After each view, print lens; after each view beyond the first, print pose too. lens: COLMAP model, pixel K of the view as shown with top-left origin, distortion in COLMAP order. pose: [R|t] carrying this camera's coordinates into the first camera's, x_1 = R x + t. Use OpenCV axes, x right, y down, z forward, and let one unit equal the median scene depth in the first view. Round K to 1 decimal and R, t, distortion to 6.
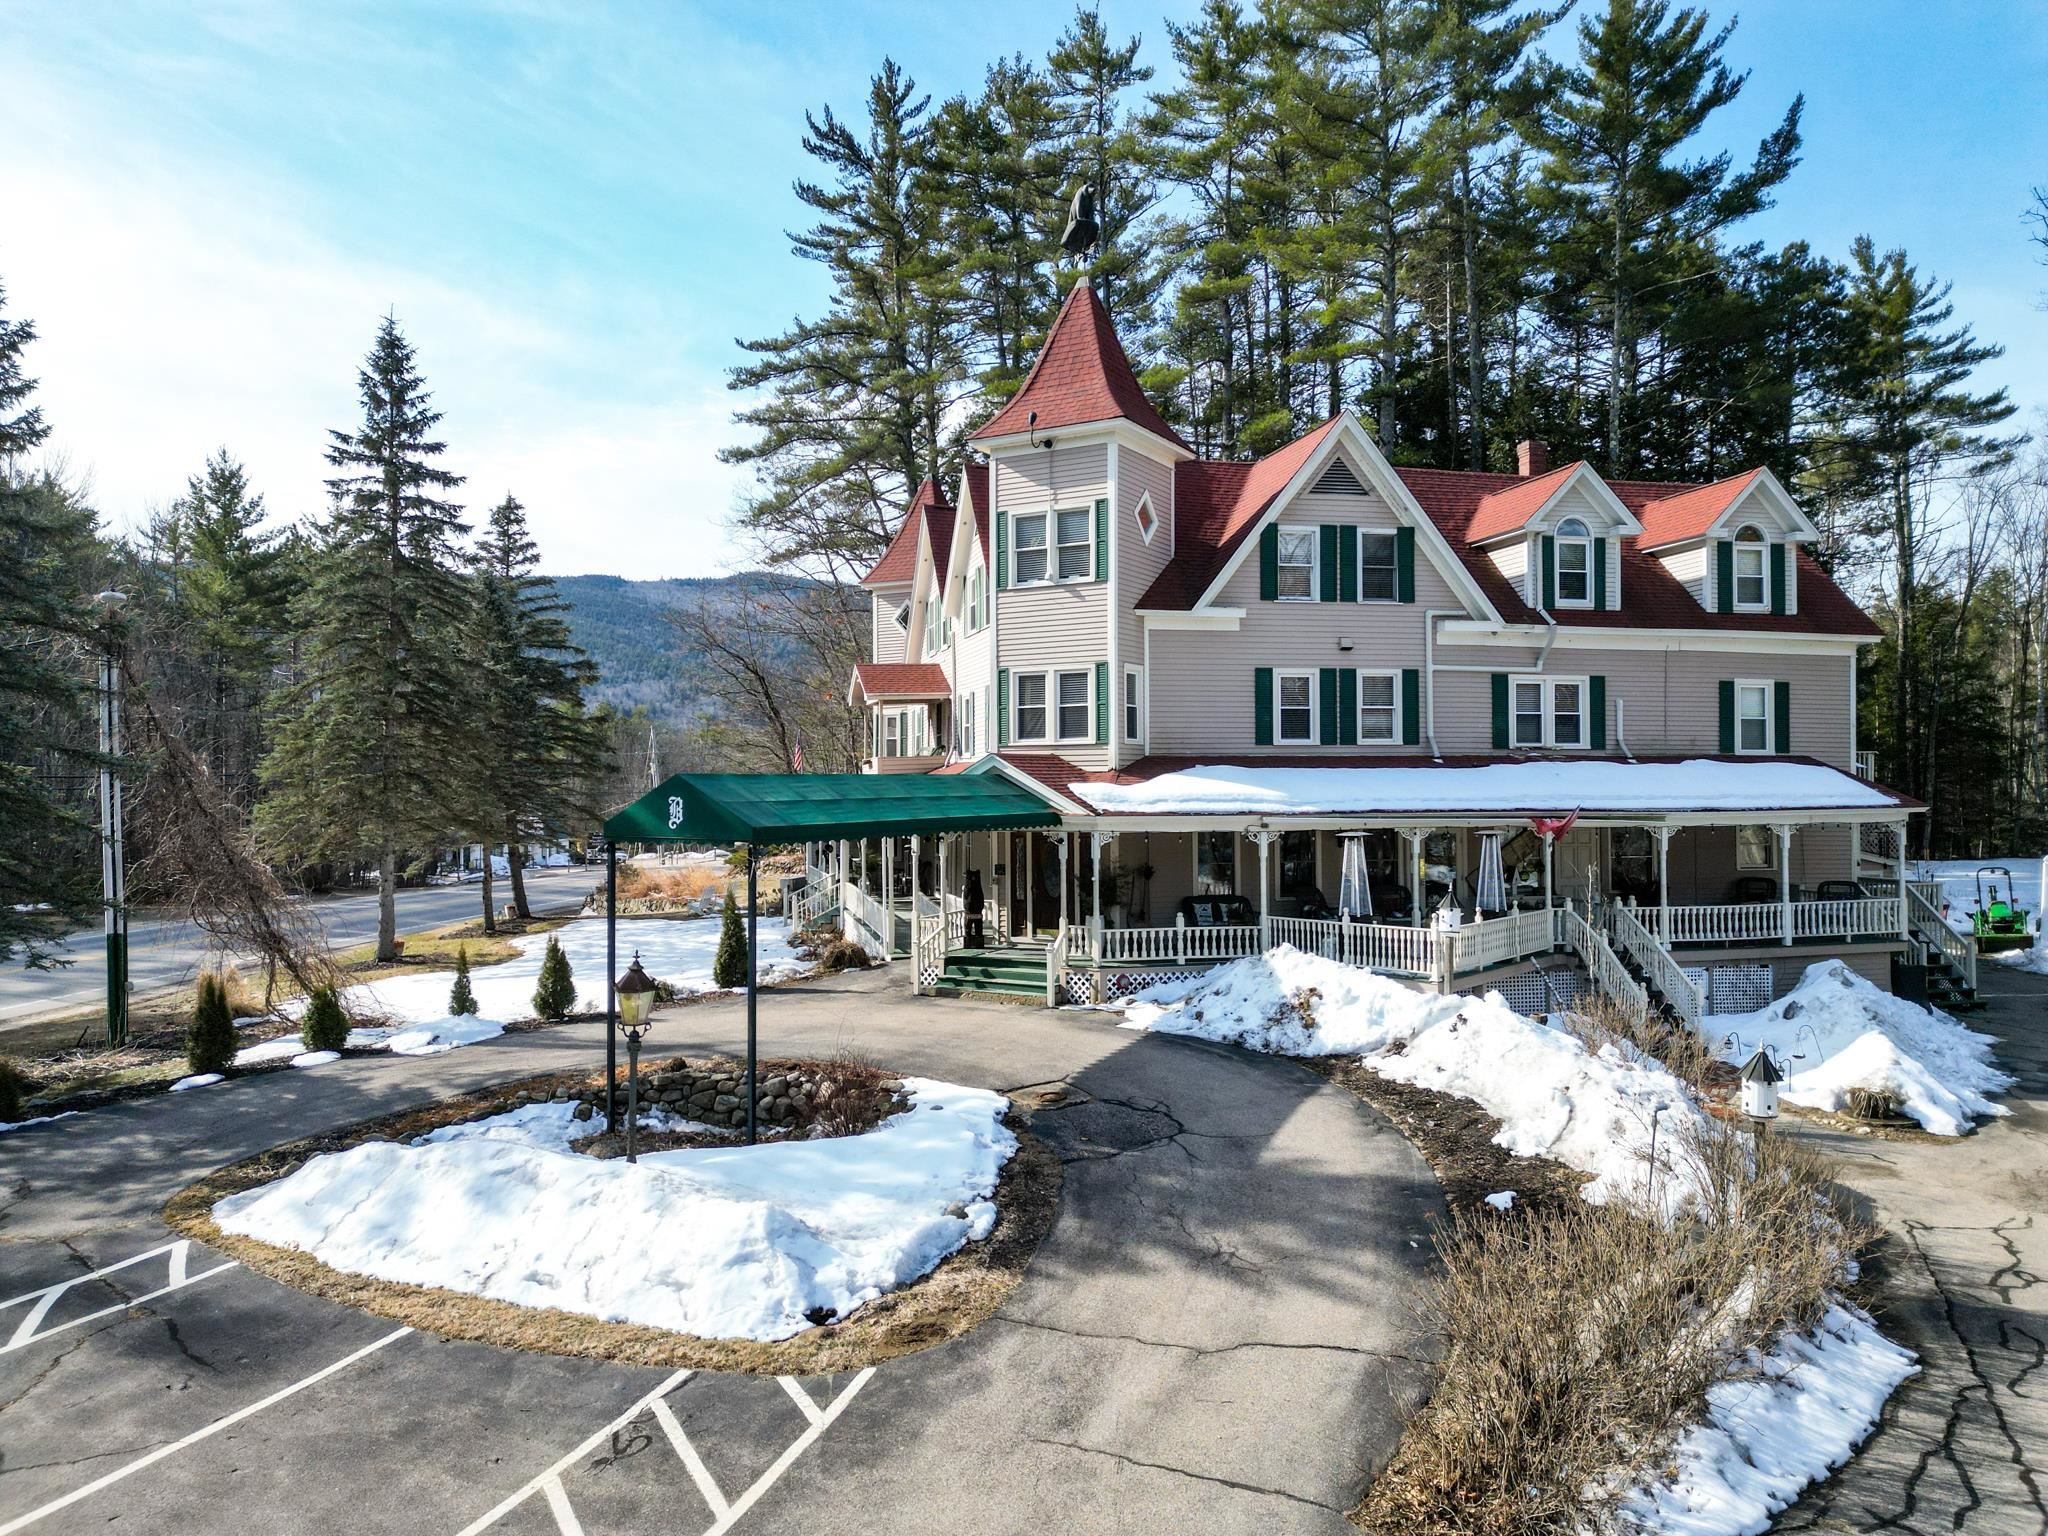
lens RADIAL K [[1413.0, 0, 1013.2], [0, 1413.0, 771.0], [0, 0, 1]] dist [0.080668, -0.067097]
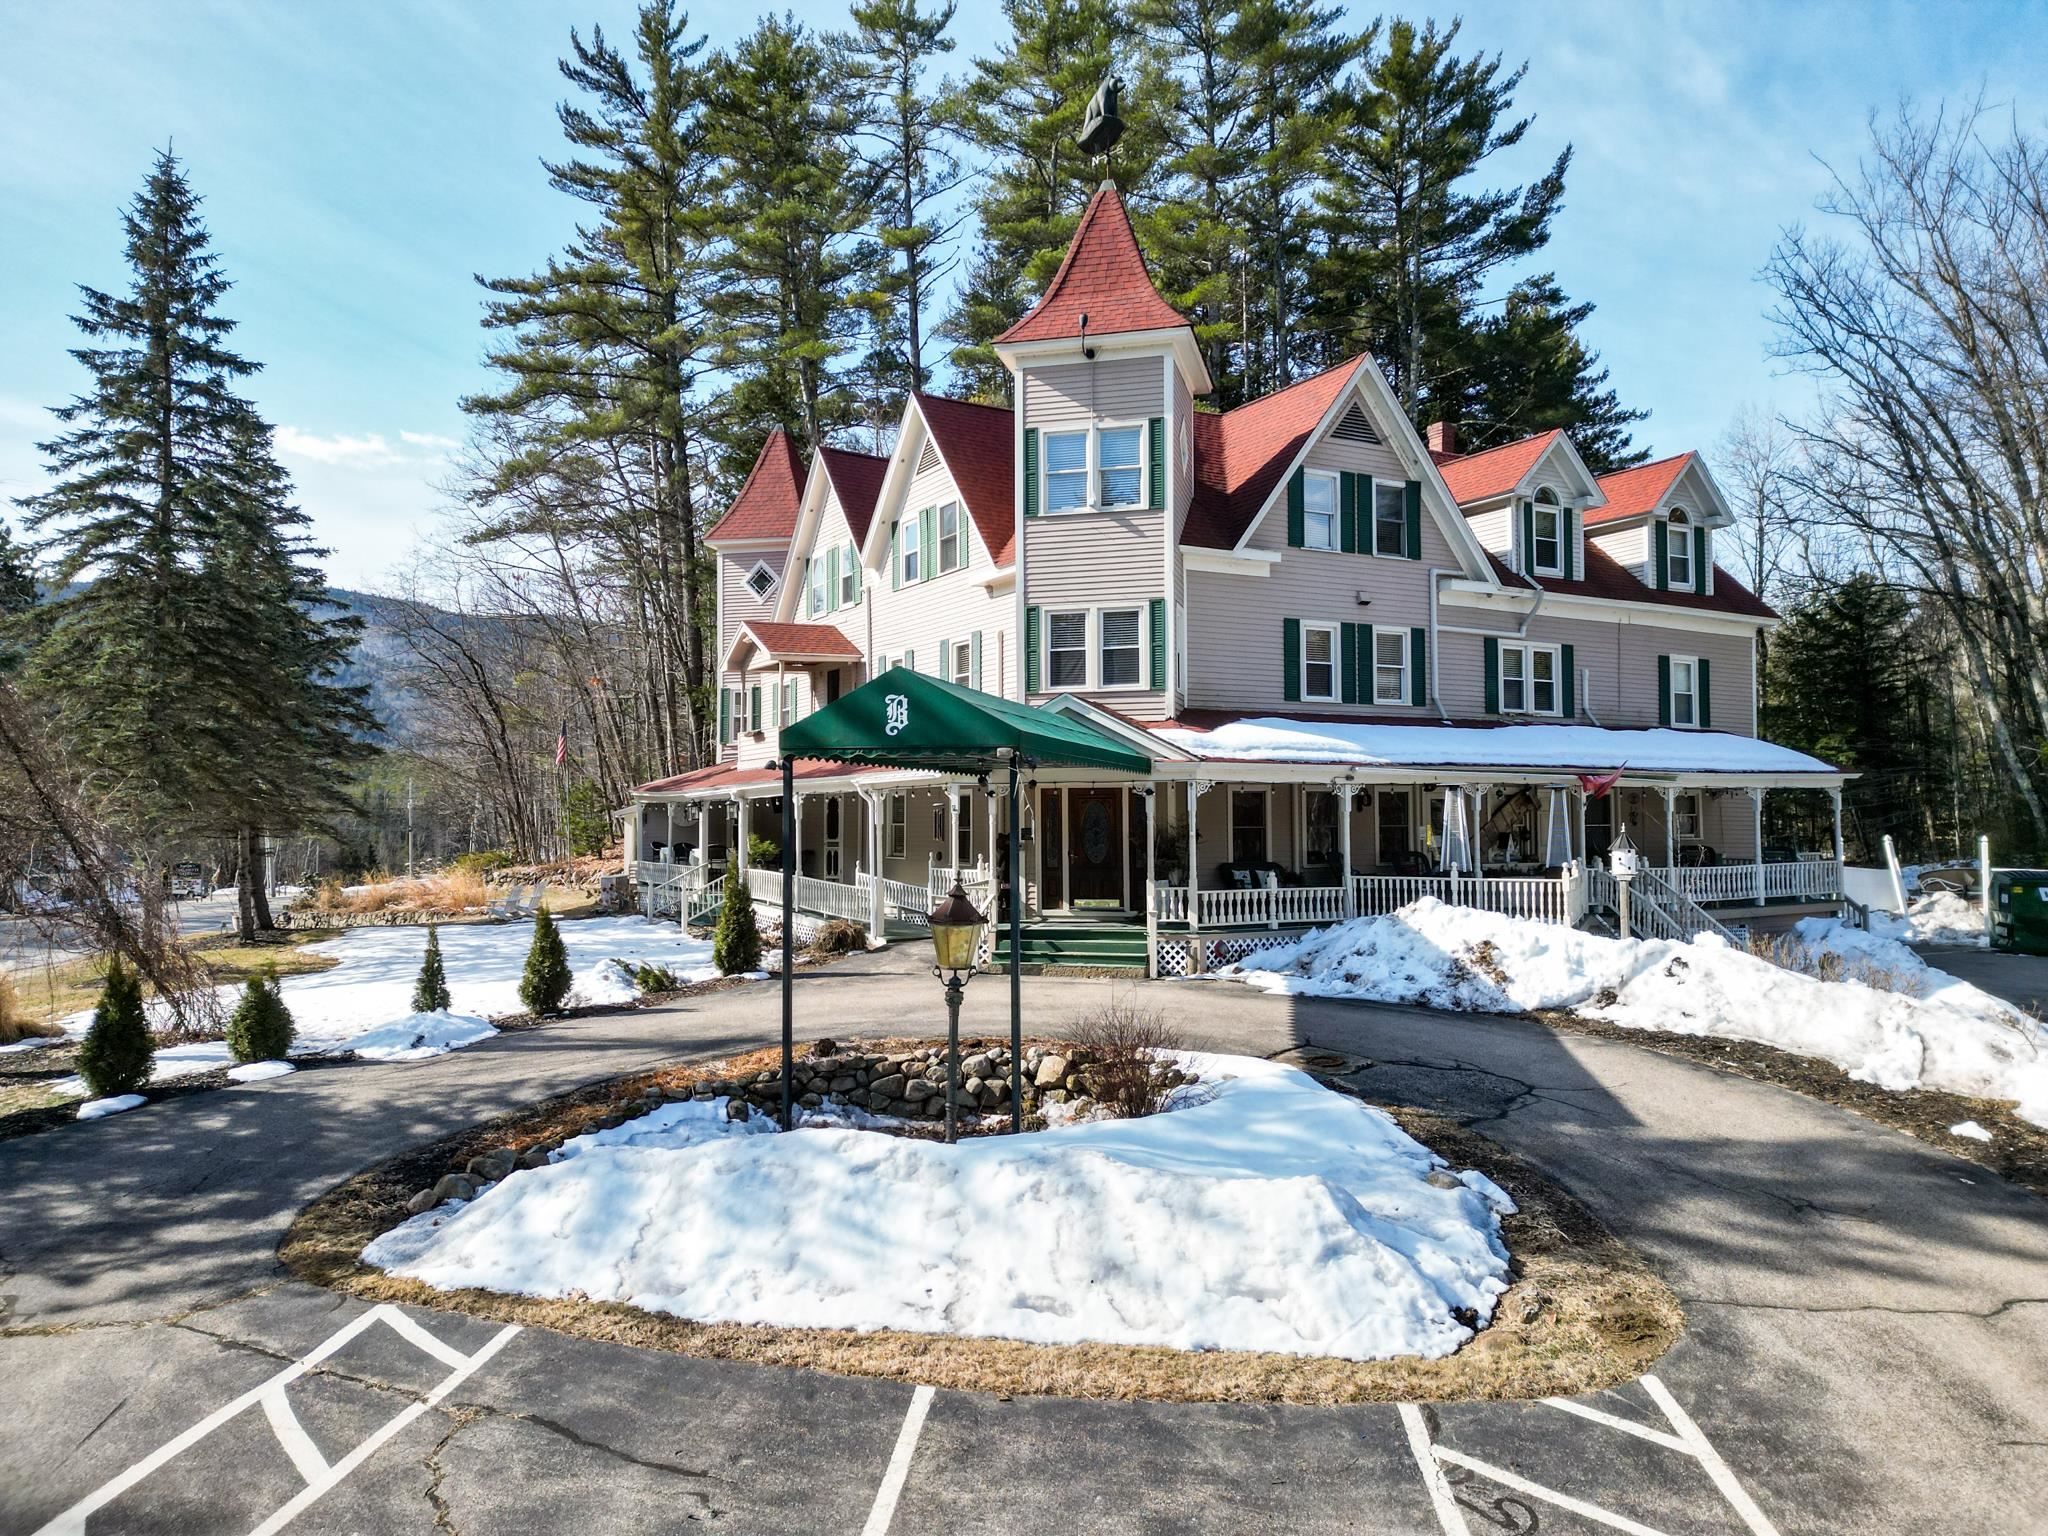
lens RADIAL K [[1413.0, 0, 1013.2], [0, 1413.0, 771.0], [0, 0, 1]] dist [0.080668, -0.067097]
pose [[0.961737, 0.009899, 0.273796, -0.251362], [-0.002781, 0.999648, -0.026372, 0.052139], [-0.273960, 0.024602, 0.961426, 0.151156]]
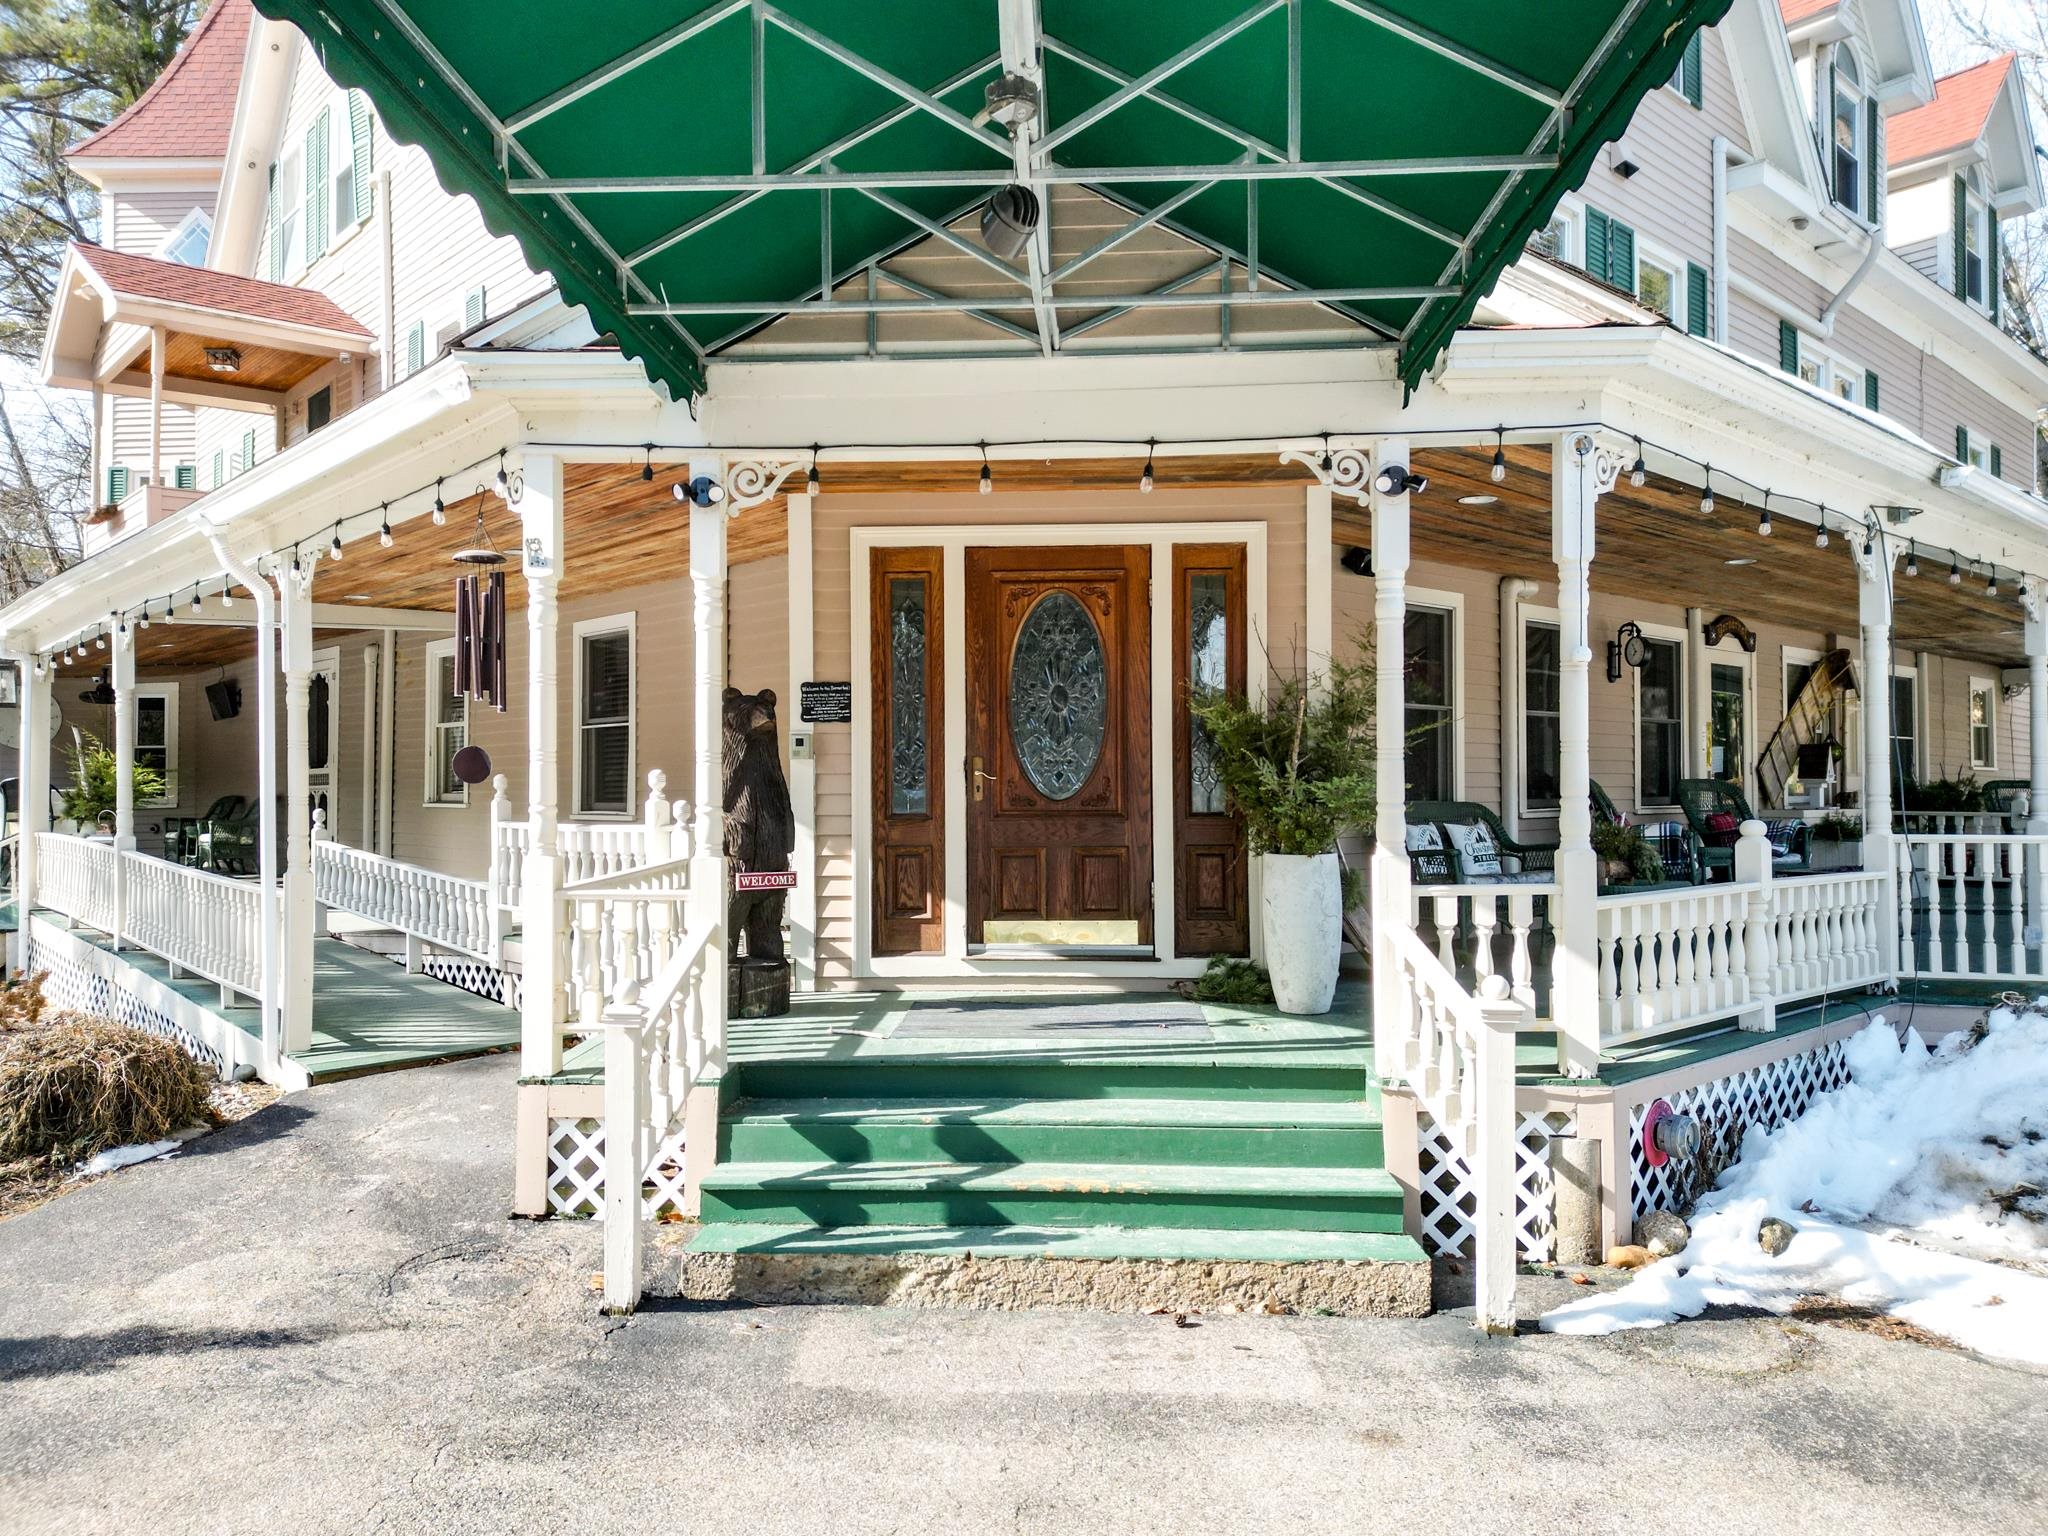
lens RADIAL K [[1426.9, 0, 1018.7], [0, 1426.9, 769.3], [0, 0, 1]] dist [0.079342, -0.068746]
pose [[0.878806, 0.009653, 0.477082, -0.099206], [-0.006498, 0.999945, -0.008264, 0.081524], [-0.477135, 0.004162, 0.878820, 0.729220]]
